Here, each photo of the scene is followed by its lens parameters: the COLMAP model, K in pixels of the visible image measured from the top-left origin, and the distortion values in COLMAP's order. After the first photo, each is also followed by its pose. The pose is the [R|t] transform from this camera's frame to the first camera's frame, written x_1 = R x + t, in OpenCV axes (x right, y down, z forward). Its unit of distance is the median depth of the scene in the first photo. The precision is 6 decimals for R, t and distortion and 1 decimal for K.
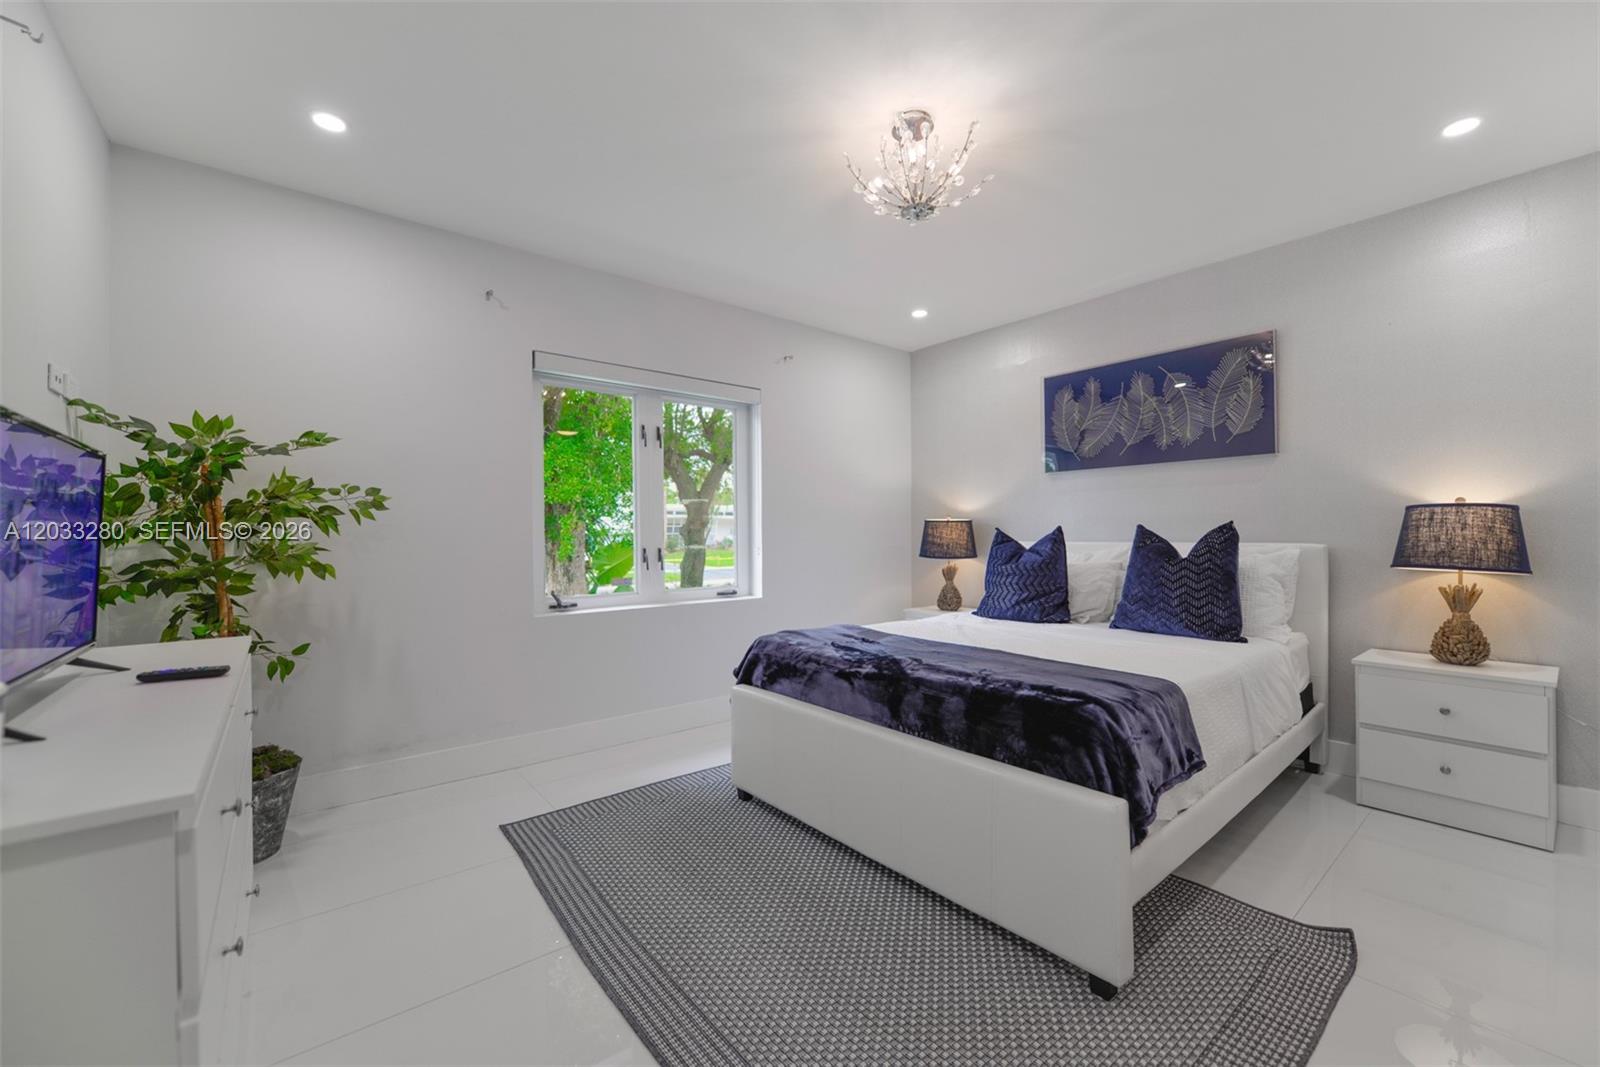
lens RADIAL K [[629.8, 0, 800.0], [0, 629.8, 533.5], [0, 0, 1]] dist [0.000411, -0.000095]
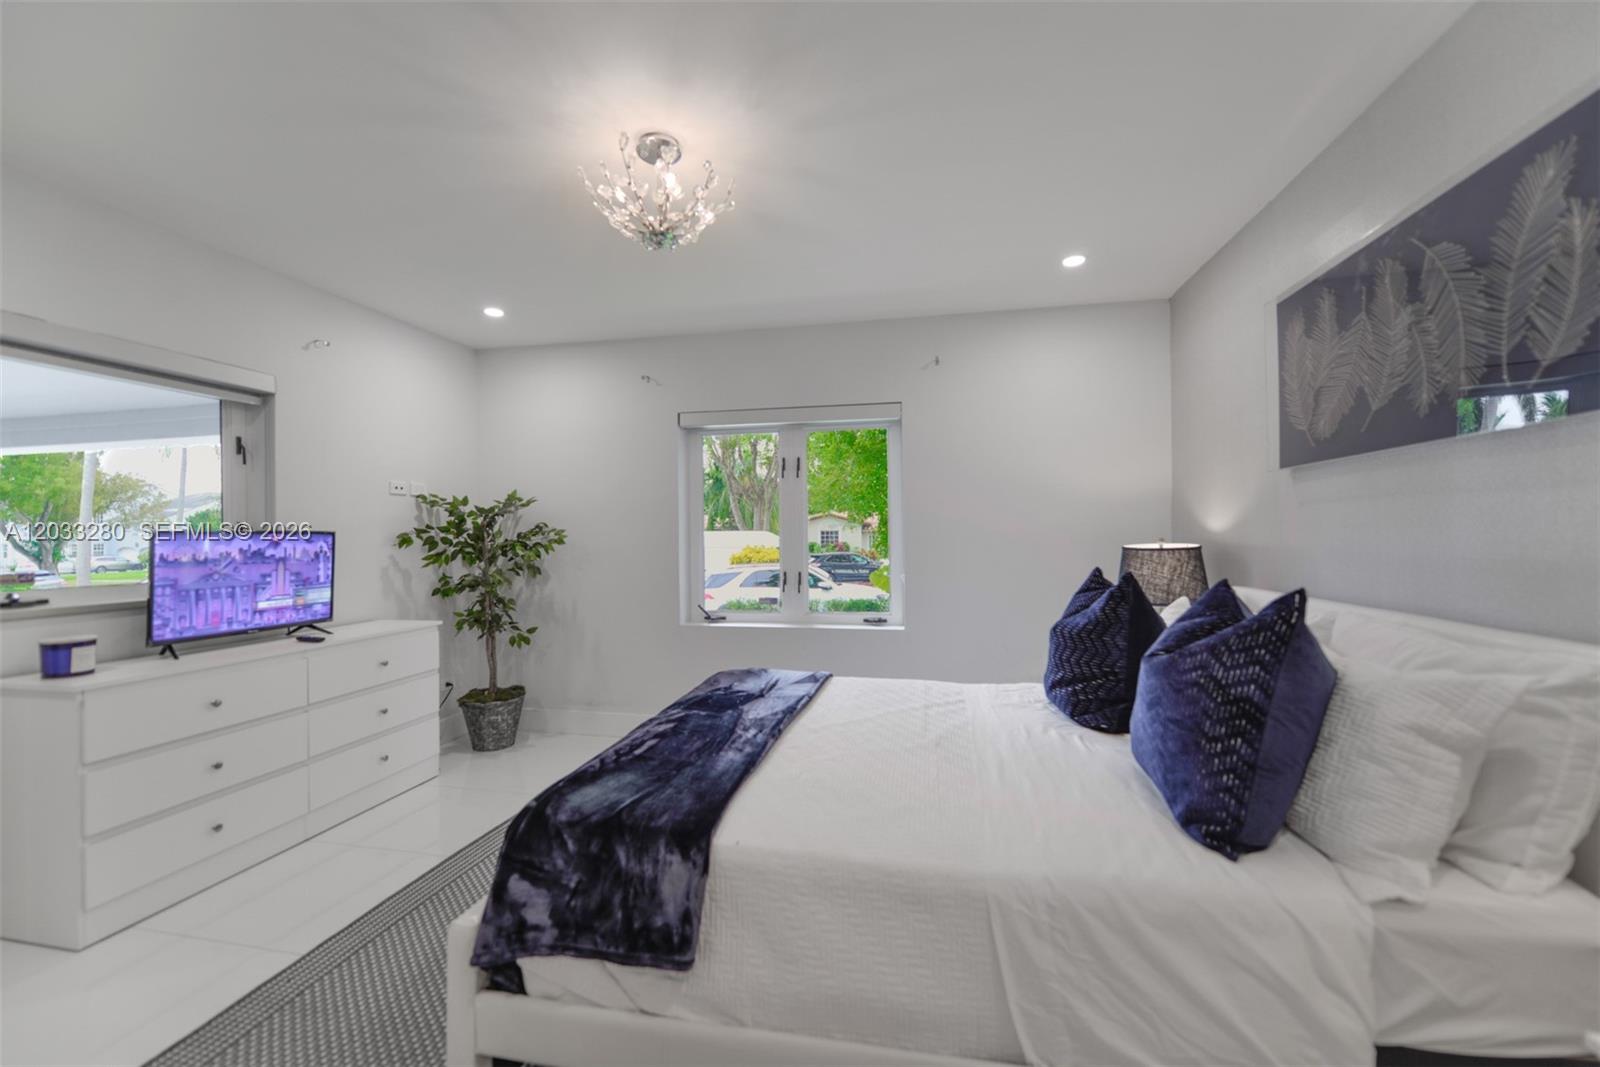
lens RADIAL K [[629.8, 0, 800.0], [0, 629.8, 533.5], [0, 0, 1]] dist [0.000411, -0.000095]
pose [[0.639198, 0.000124, -0.769043, 0.668051], [0.004352, 0.999983, 0.003778, -0.051707], [0.769030, -0.005762, 0.639186, 0.363681]]
